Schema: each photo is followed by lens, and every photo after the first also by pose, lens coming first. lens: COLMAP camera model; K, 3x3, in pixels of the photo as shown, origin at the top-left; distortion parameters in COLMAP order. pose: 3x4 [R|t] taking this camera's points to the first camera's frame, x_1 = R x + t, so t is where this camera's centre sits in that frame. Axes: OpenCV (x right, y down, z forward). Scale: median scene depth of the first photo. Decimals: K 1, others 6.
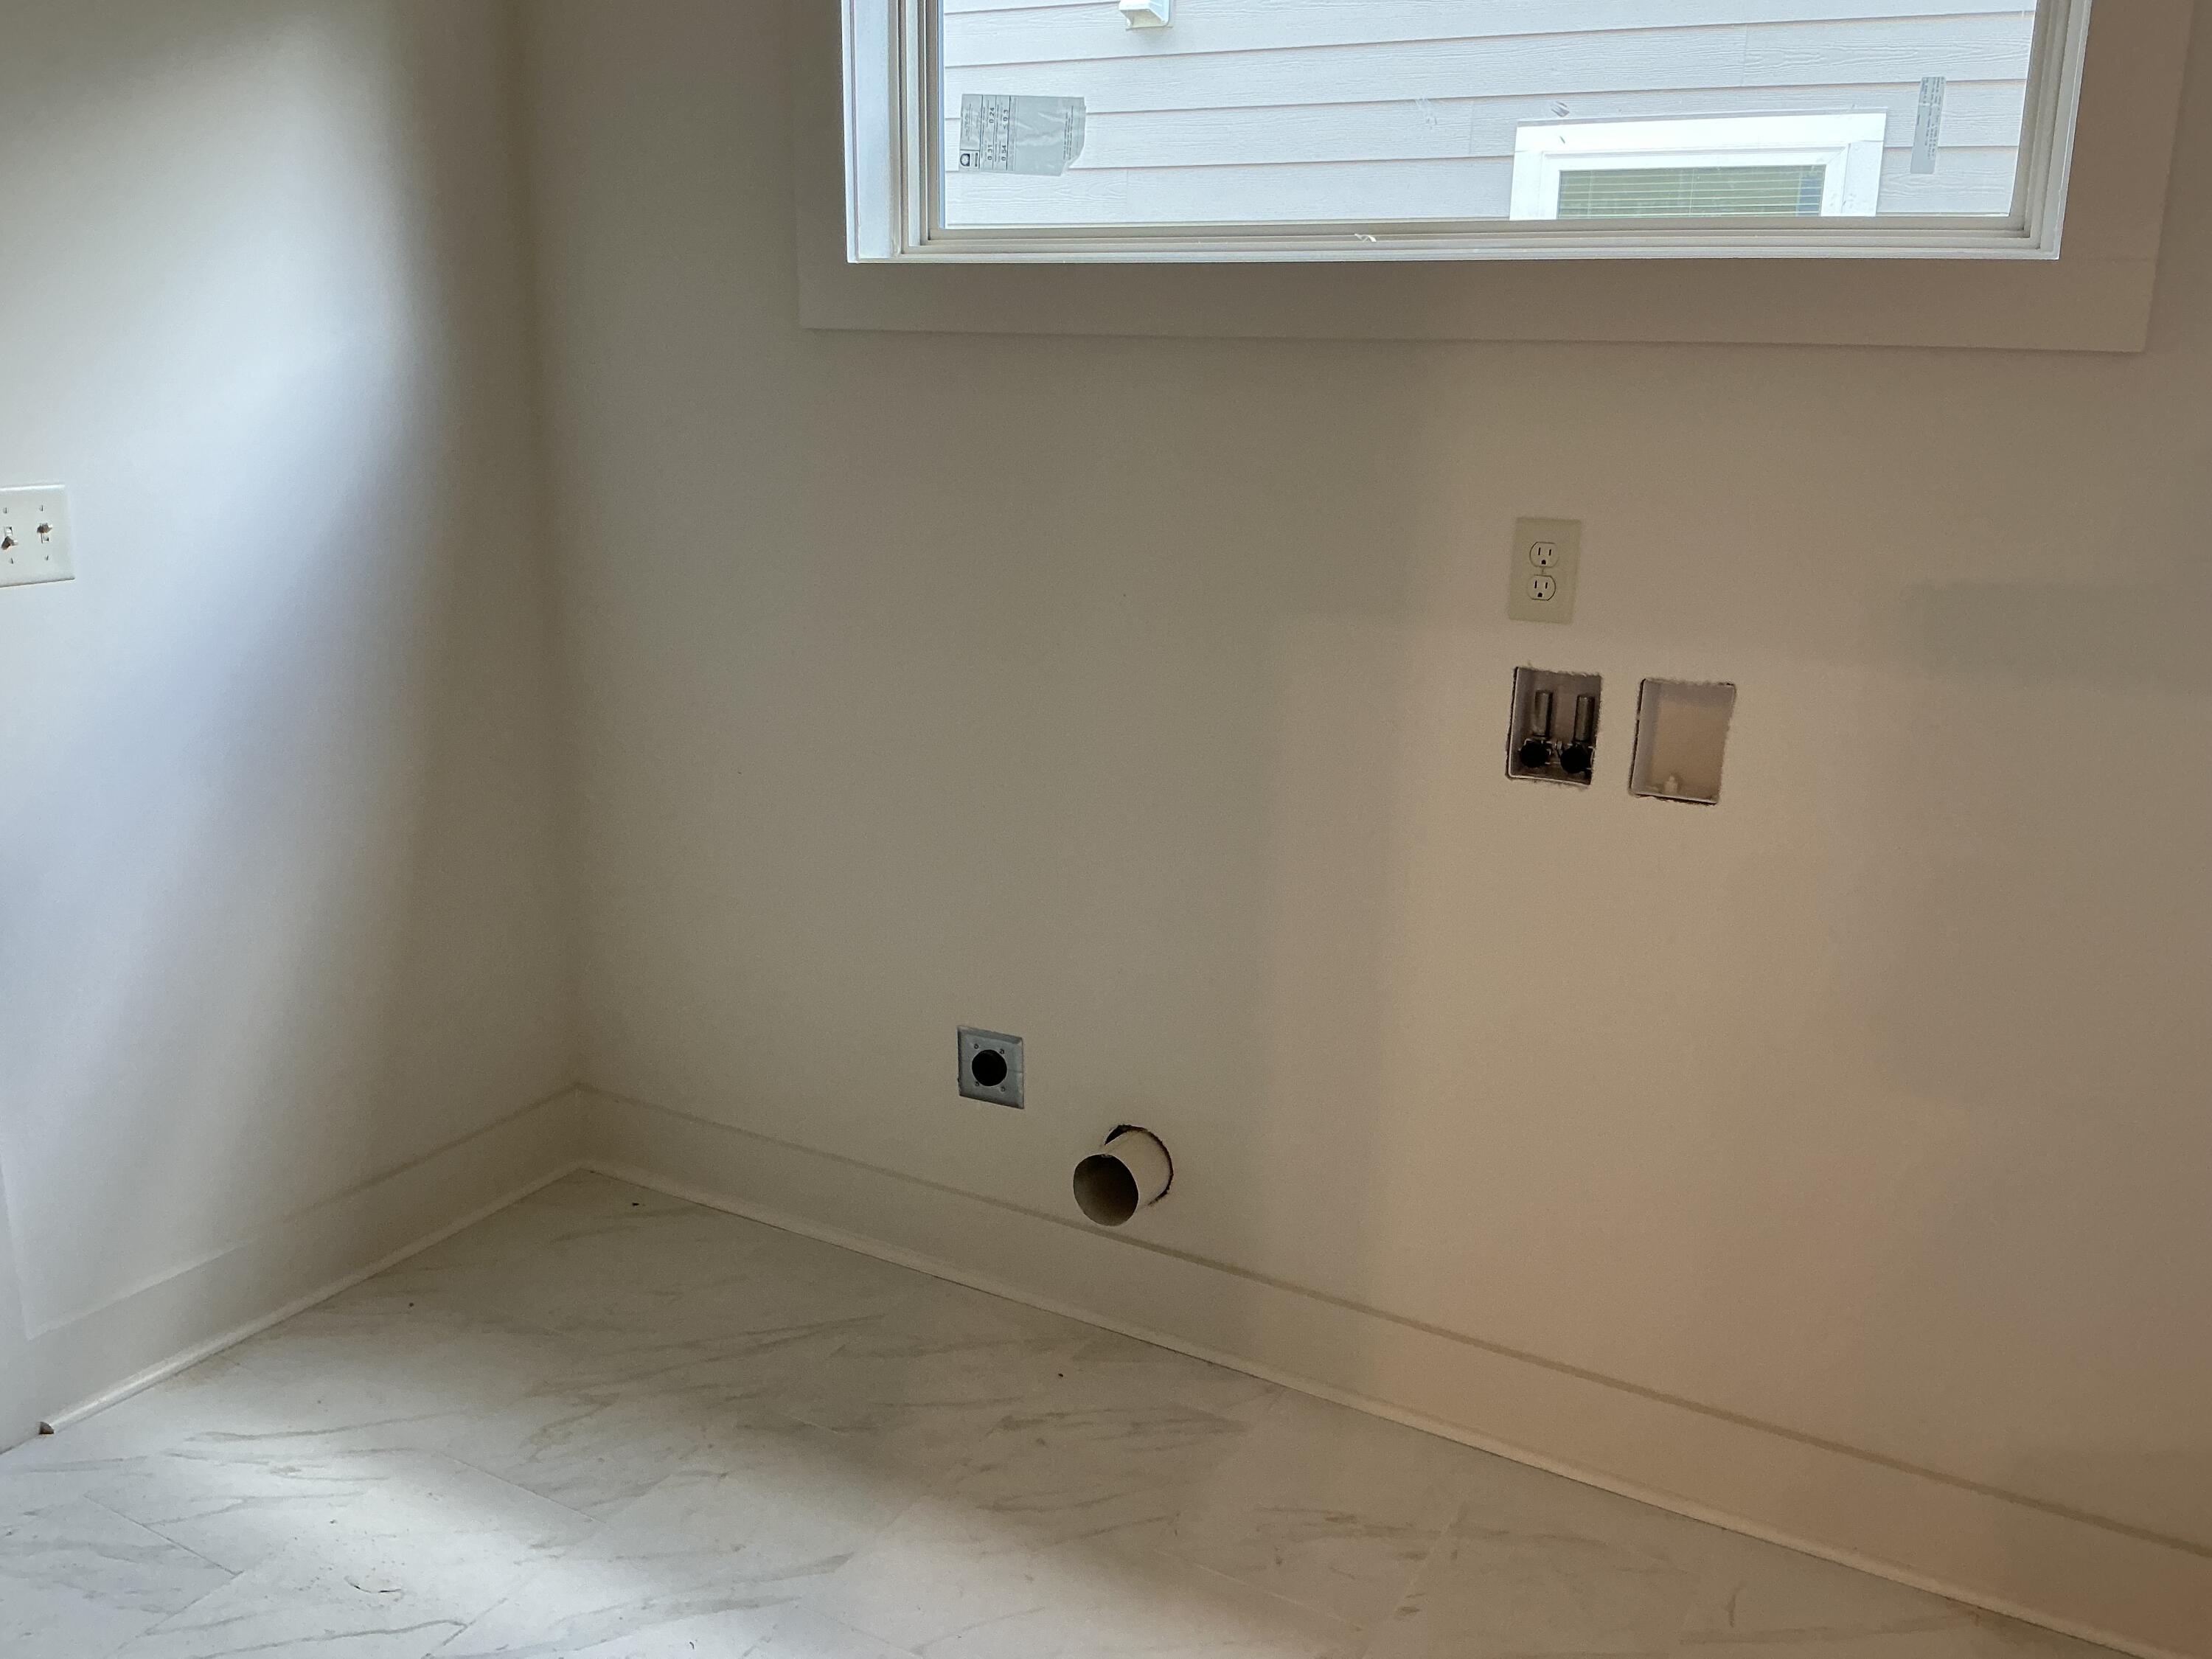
lens RADIAL K [[1857.7, 0, 1097.7], [0, 1857.7, 824.8], [0, 0, 1]] dist [0.106260, -0.209590]
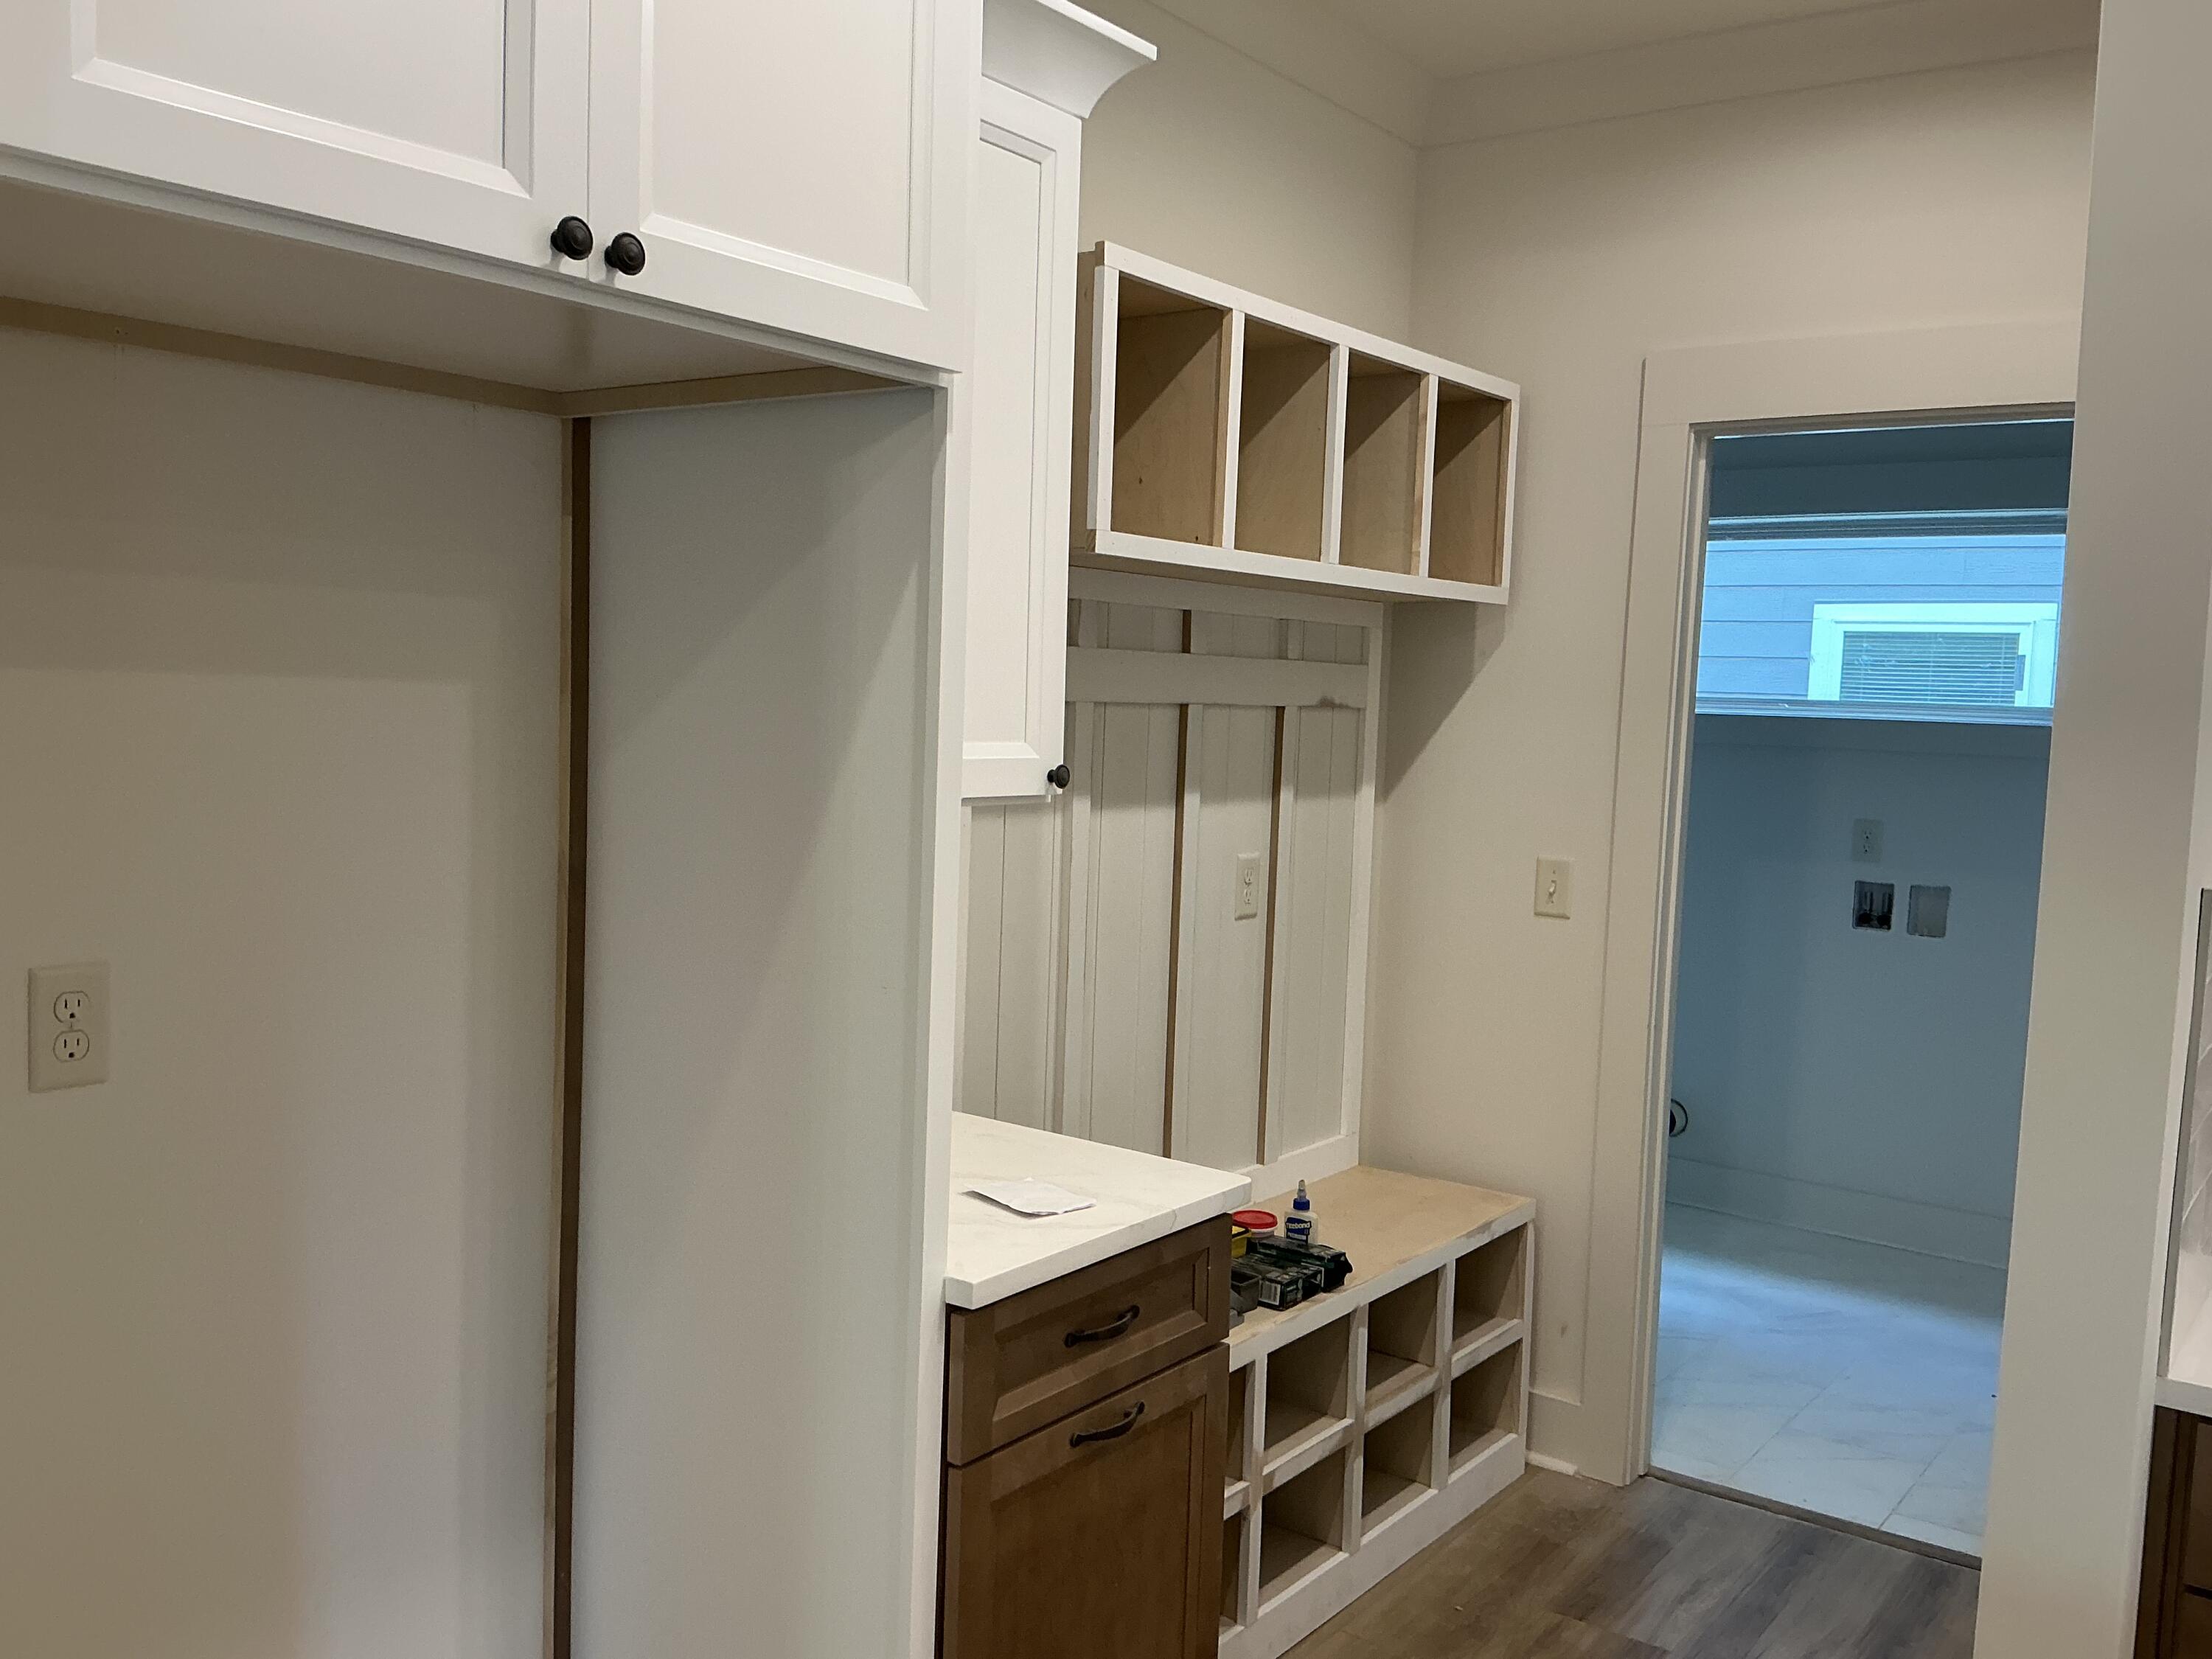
lens RADIAL K [[1857.7, 0, 1107.0], [0, 1857.7, 820.8], [0, 0, 1]] dist [0.106260, -0.209590]
pose [[0.992154, 0.026790, -0.122115, -0.440157], [-0.049431, 0.981240, -0.186345, 0.339356], [0.114832, 0.190919, 0.974866, -1.485918]]
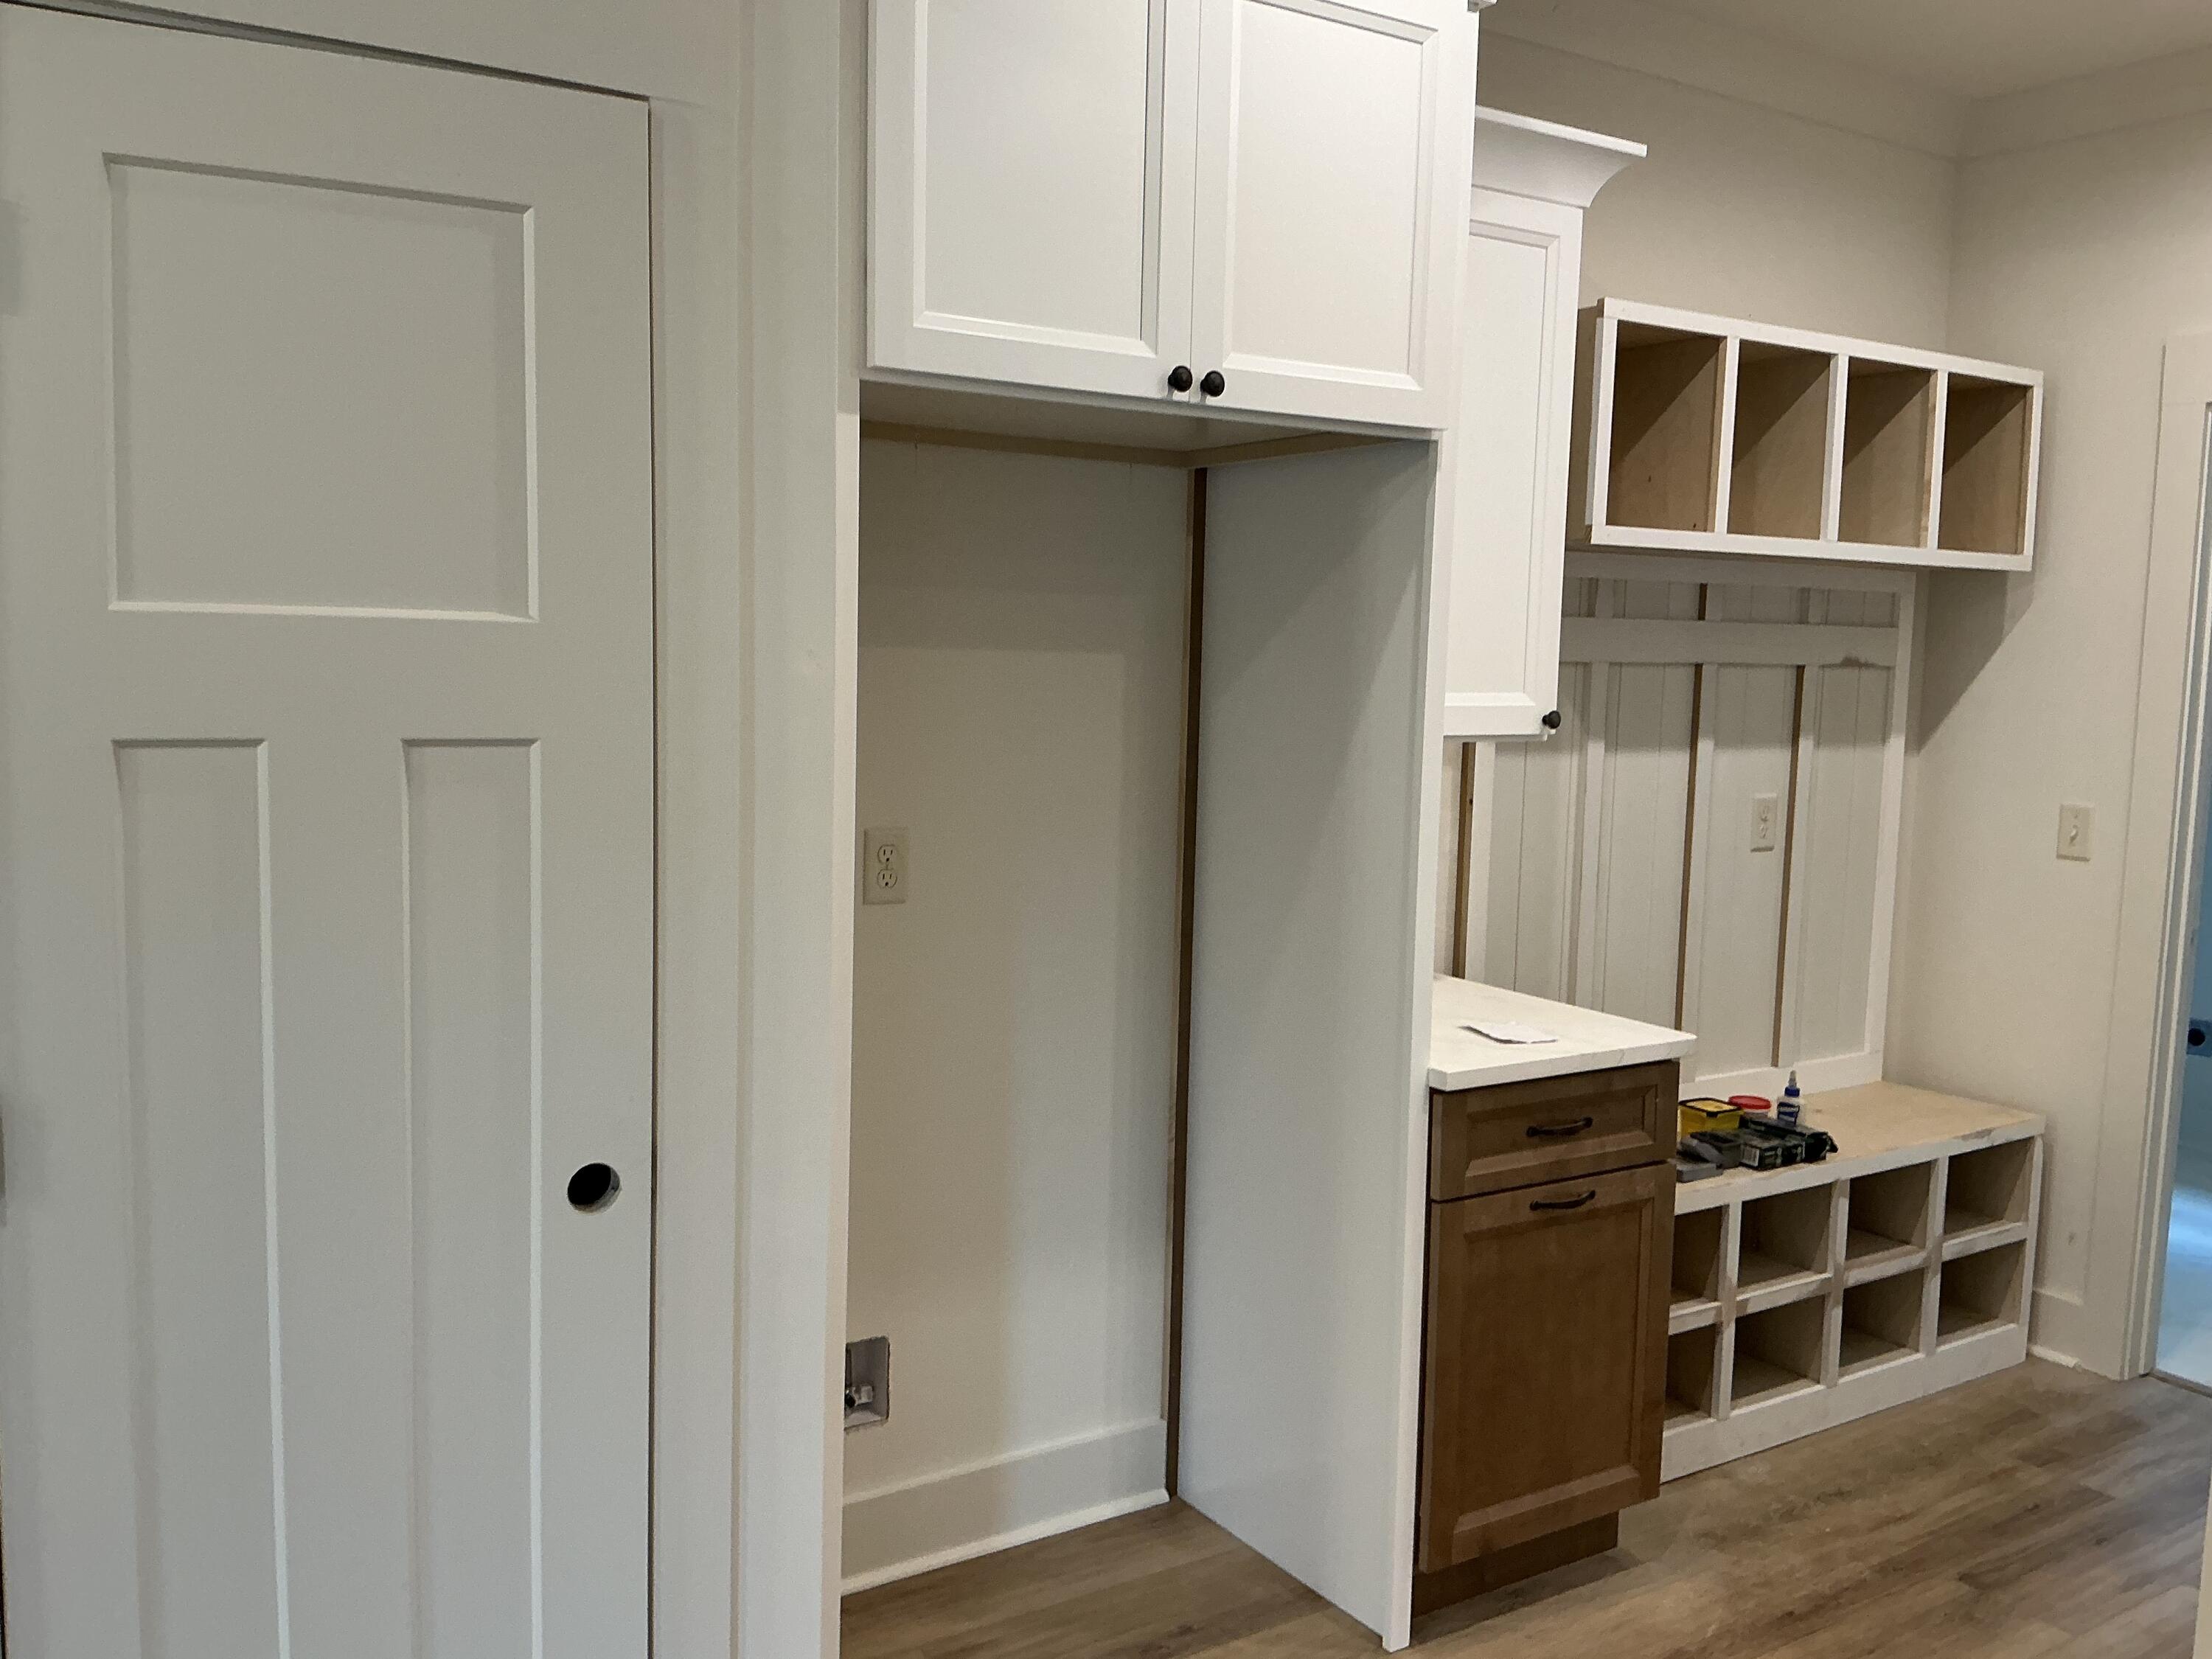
lens RADIAL K [[1857.7, 0, 1094.8], [0, 1857.7, 820.0], [0, 0, 1]] dist [0.106260, -0.209590]
pose [[0.886601, 0.050213, -0.459802, -0.249516], [-0.127771, 0.981996, -0.139133, 0.429866], [0.444537, 0.182105, 0.877054, -1.820608]]
